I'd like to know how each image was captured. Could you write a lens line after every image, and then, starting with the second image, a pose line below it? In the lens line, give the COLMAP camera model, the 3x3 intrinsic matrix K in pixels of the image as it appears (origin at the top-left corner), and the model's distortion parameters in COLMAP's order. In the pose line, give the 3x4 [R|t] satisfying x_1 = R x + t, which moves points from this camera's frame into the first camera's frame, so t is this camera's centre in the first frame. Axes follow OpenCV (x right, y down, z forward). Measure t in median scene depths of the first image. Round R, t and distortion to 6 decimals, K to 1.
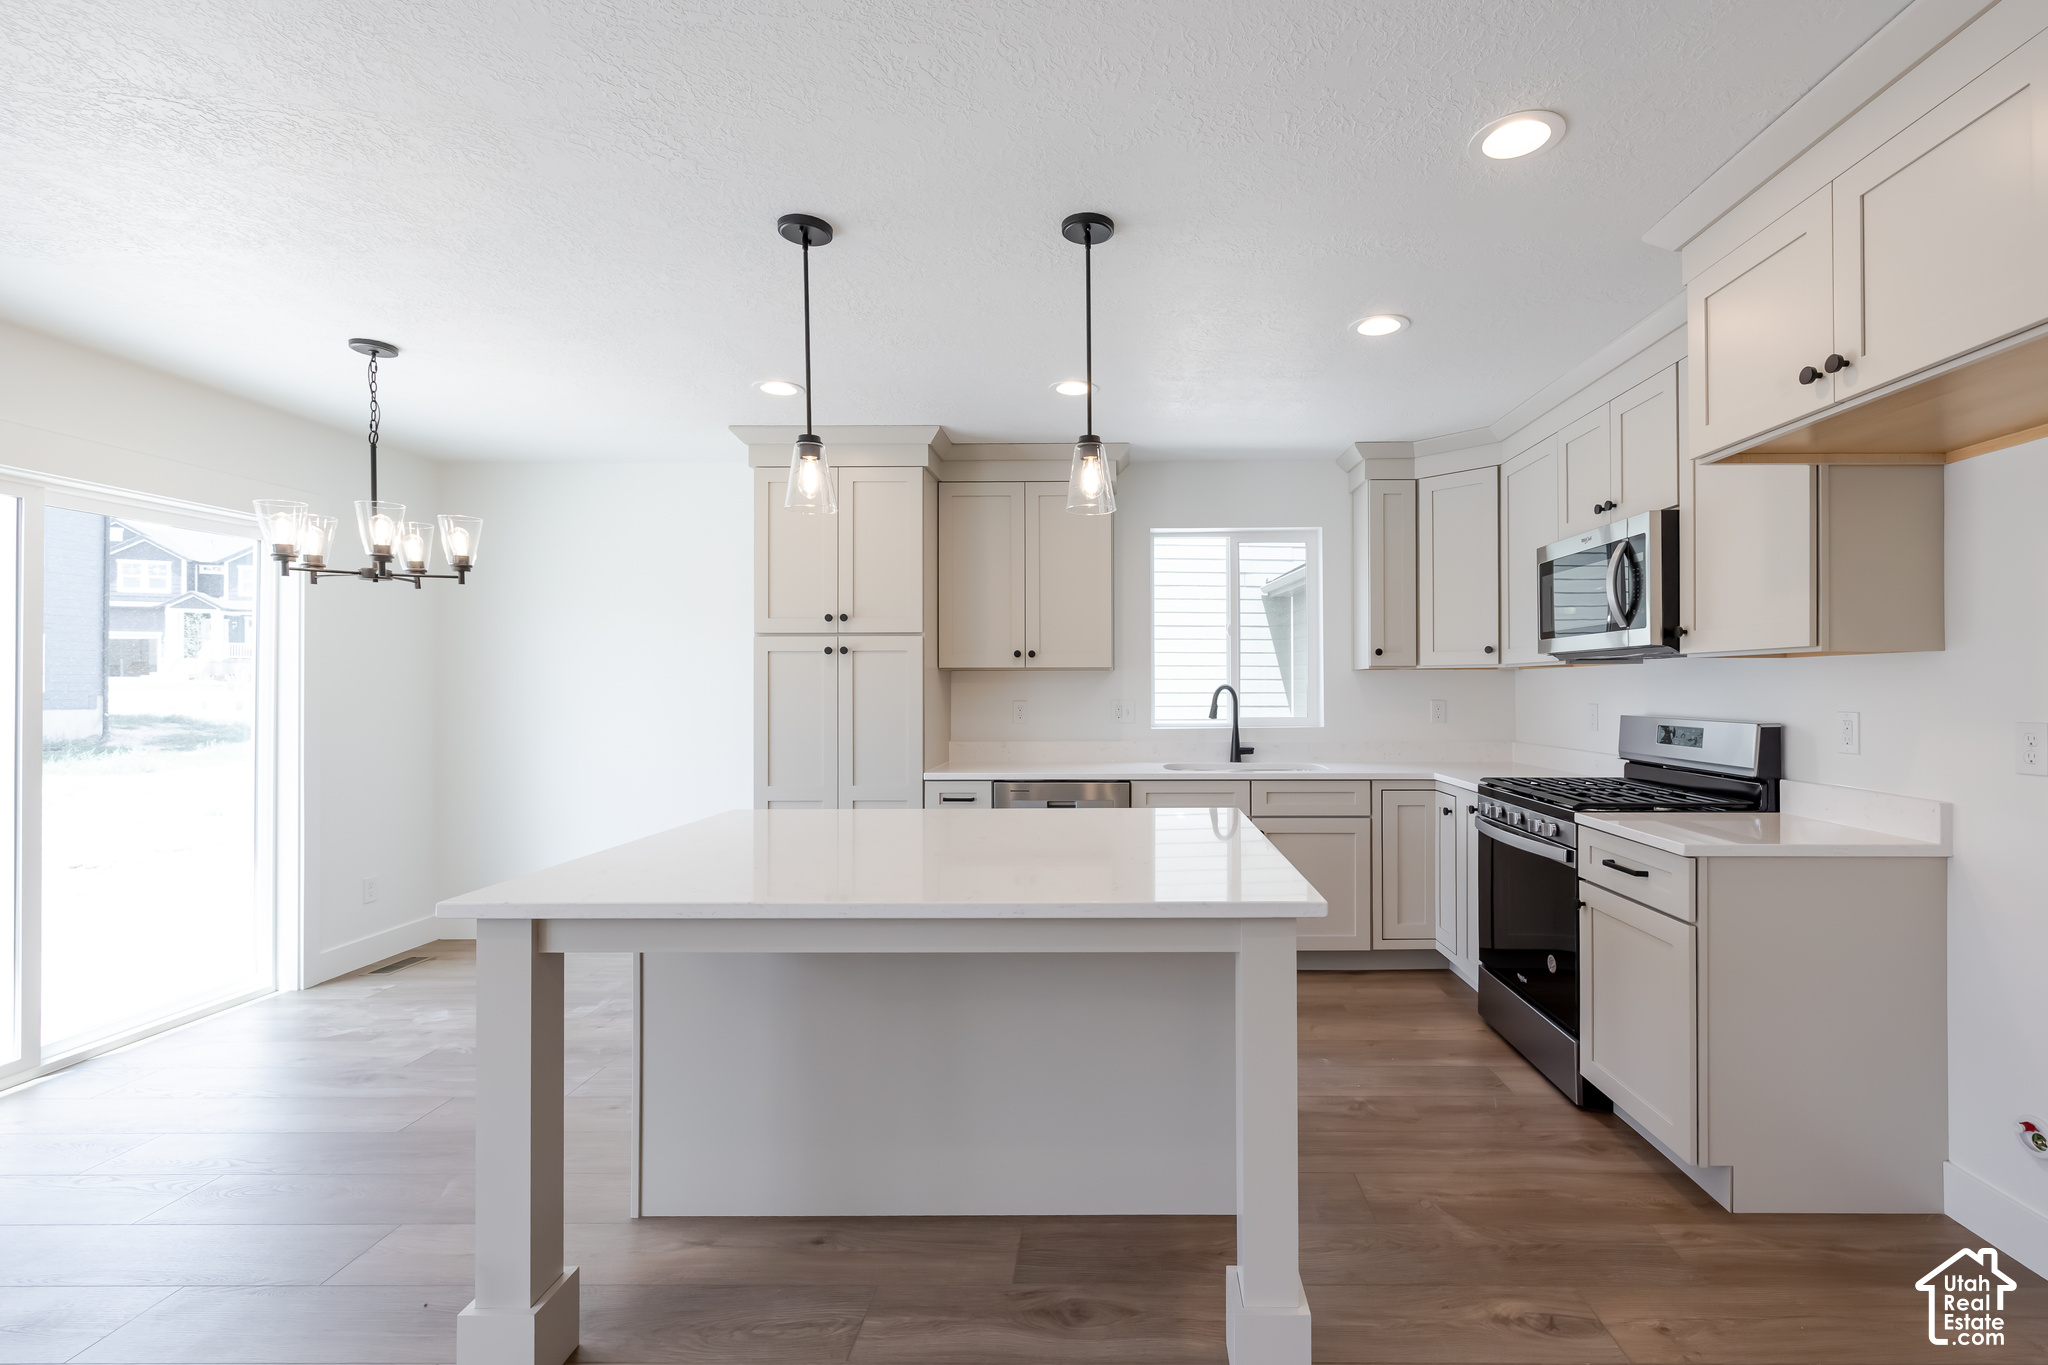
lens RADIAL K [[897.3, 0, 1155.3], [0, 897.3, 713.0], [0, 0, 1]] dist [-0.000225, 0.001281]
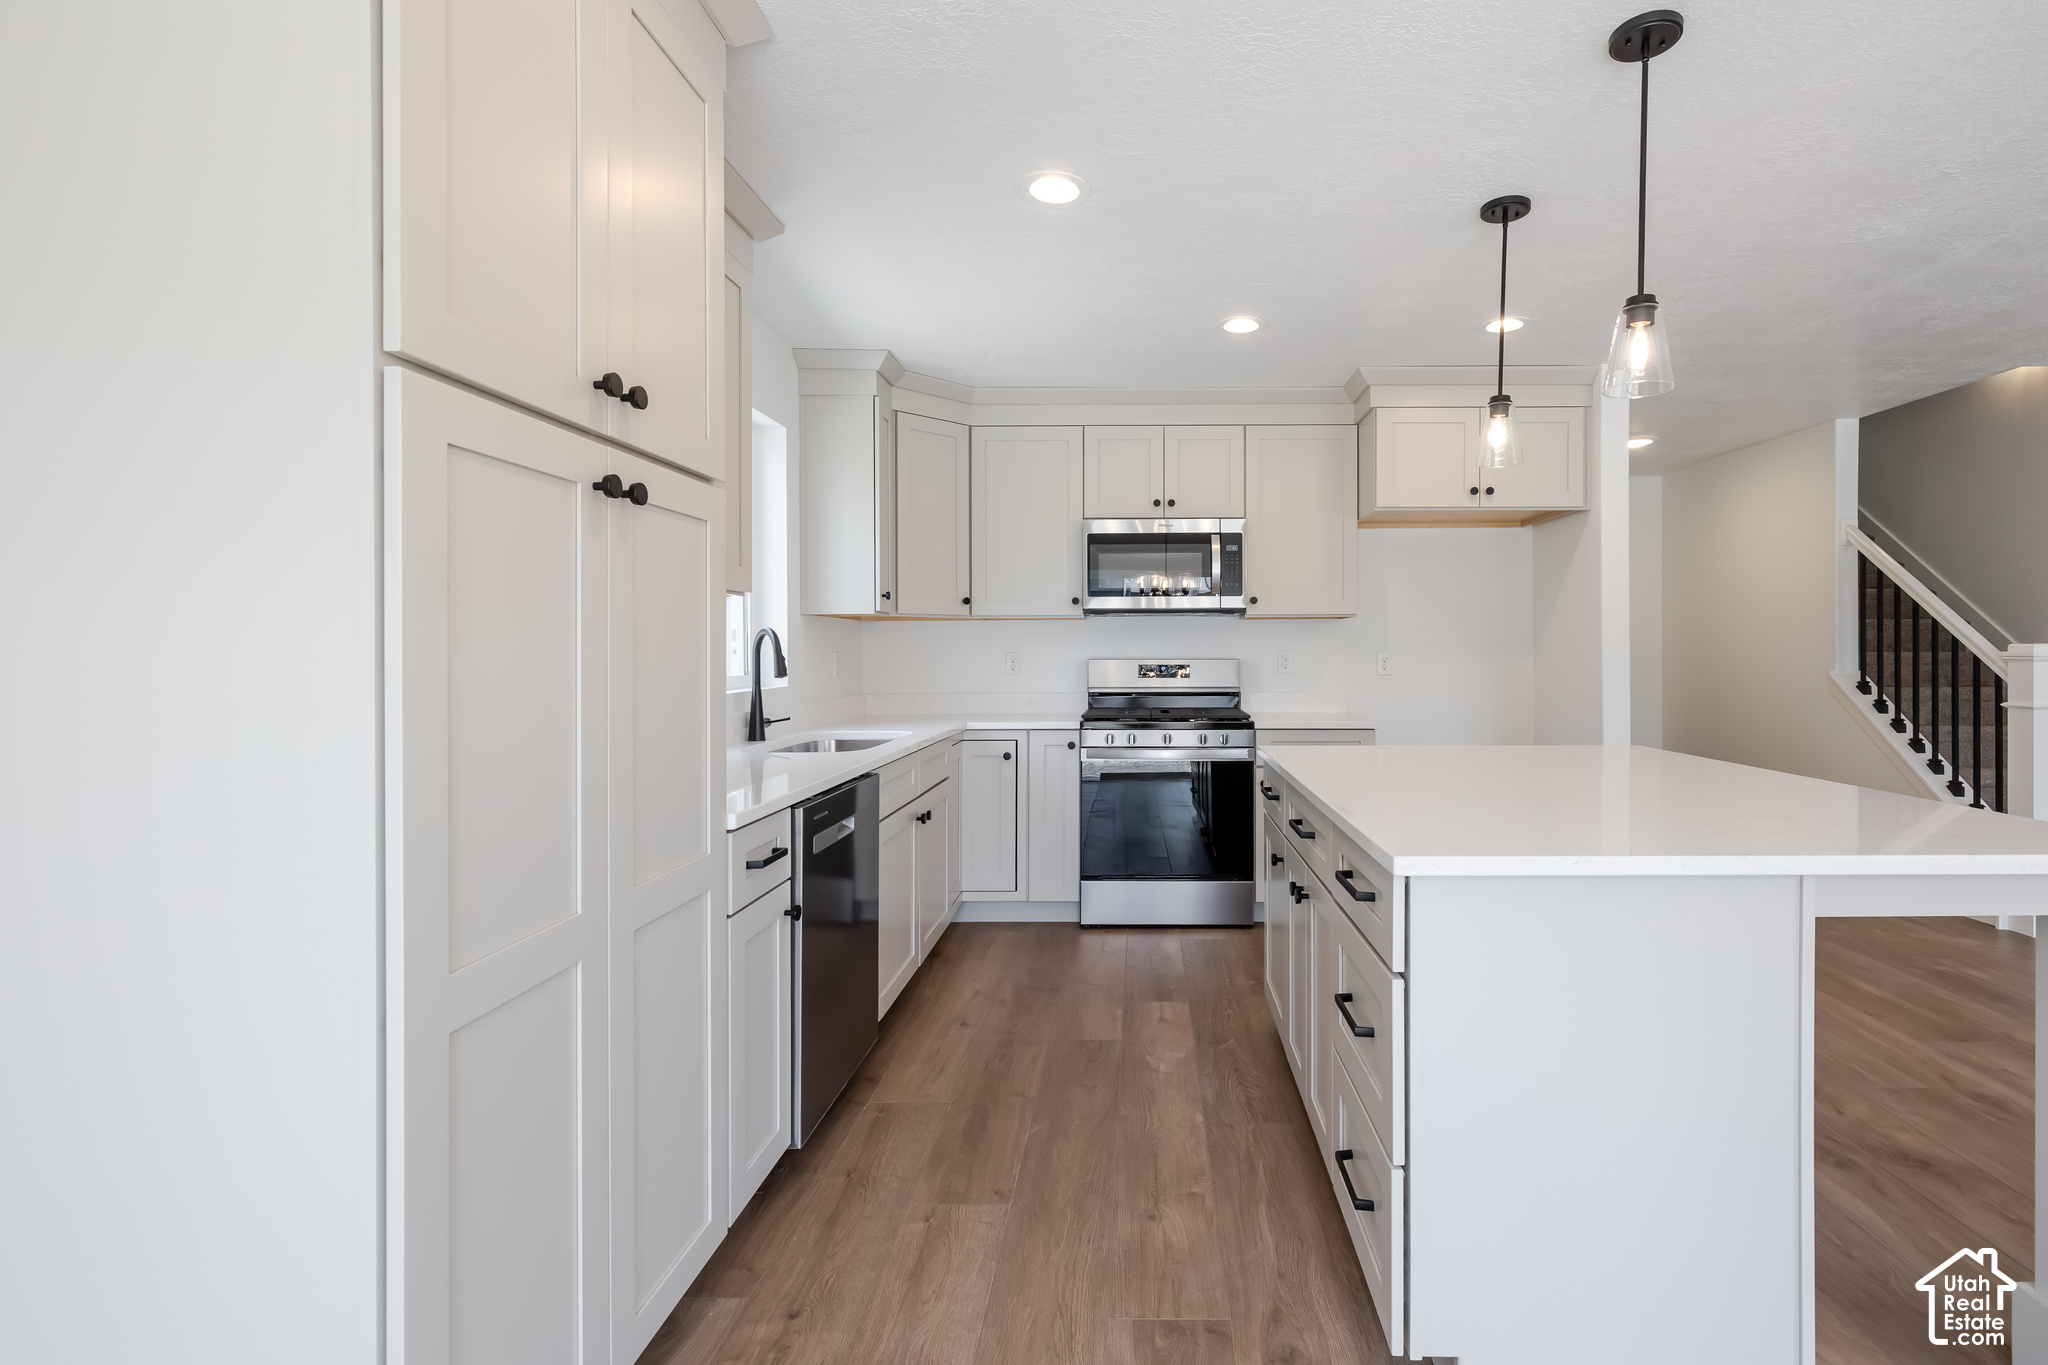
lens RADIAL K [[897.3, 0, 1130.9], [0, 897.3, 649.0], [0, 0, 1]] dist [-0.000225, 0.001281]
pose [[0.026058, 0.004779, 0.999649, -0.845582], [0.031009, 0.999504, -0.005587, -0.003323], [-0.999179, 0.031143, 0.025897, 0.999413]]
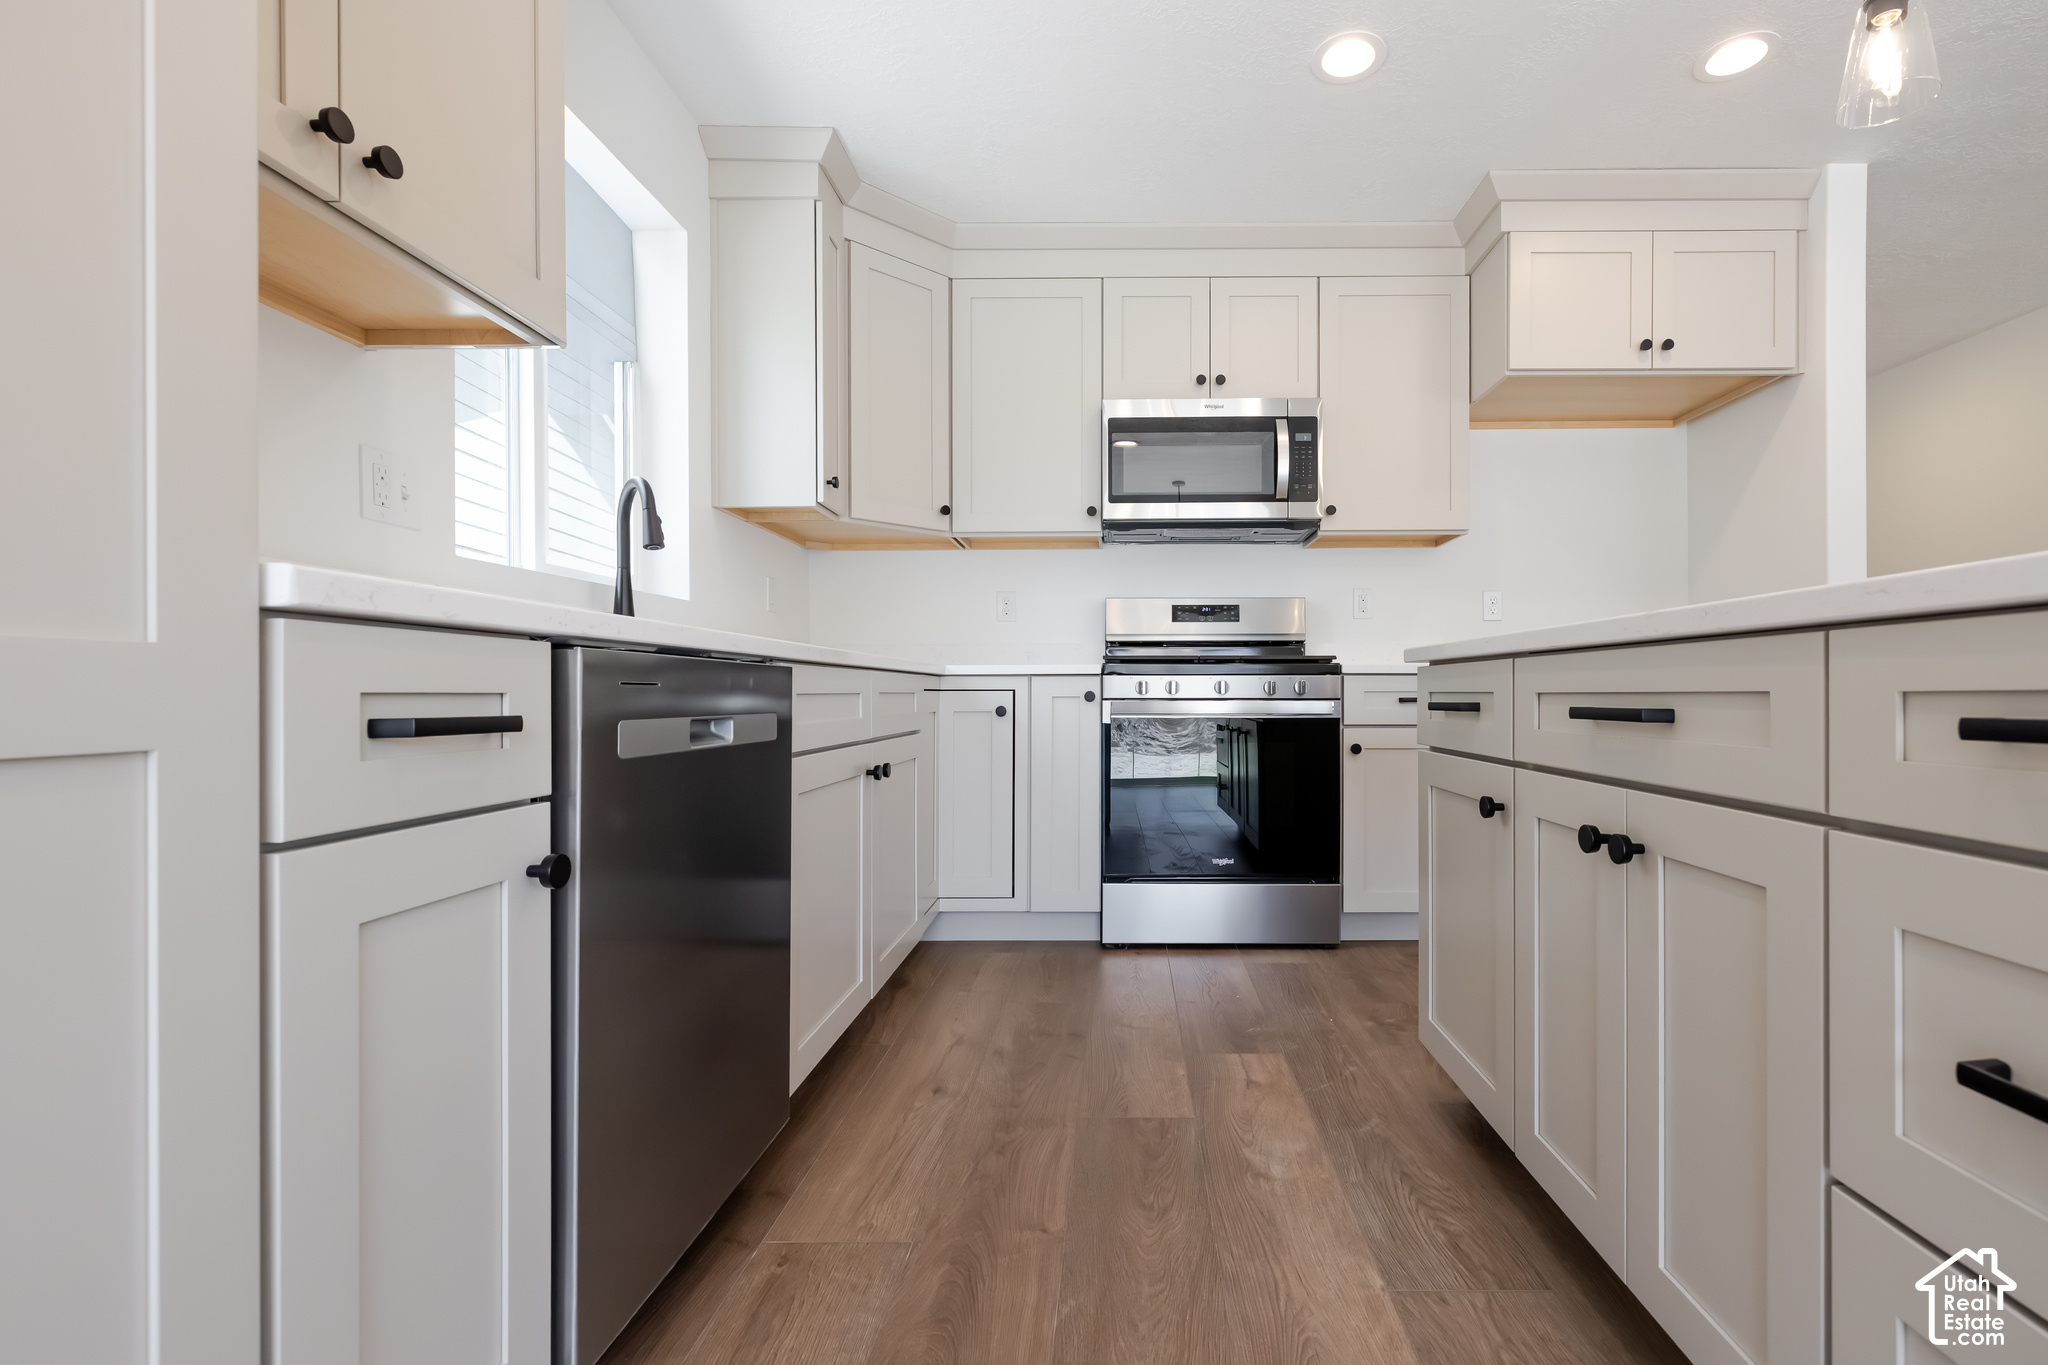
lens RADIAL K [[897.3, 0, 1116.6], [0, 897.3, 685.6], [0, 0, 1]] dist [-0.000225, 0.001281]
pose [[0.022047, 0.007105, 0.999732, -0.508207], [0.030009, 0.999519, -0.007766, 0.116899], [-0.999306, 0.030172, 0.021823, 1.070434]]
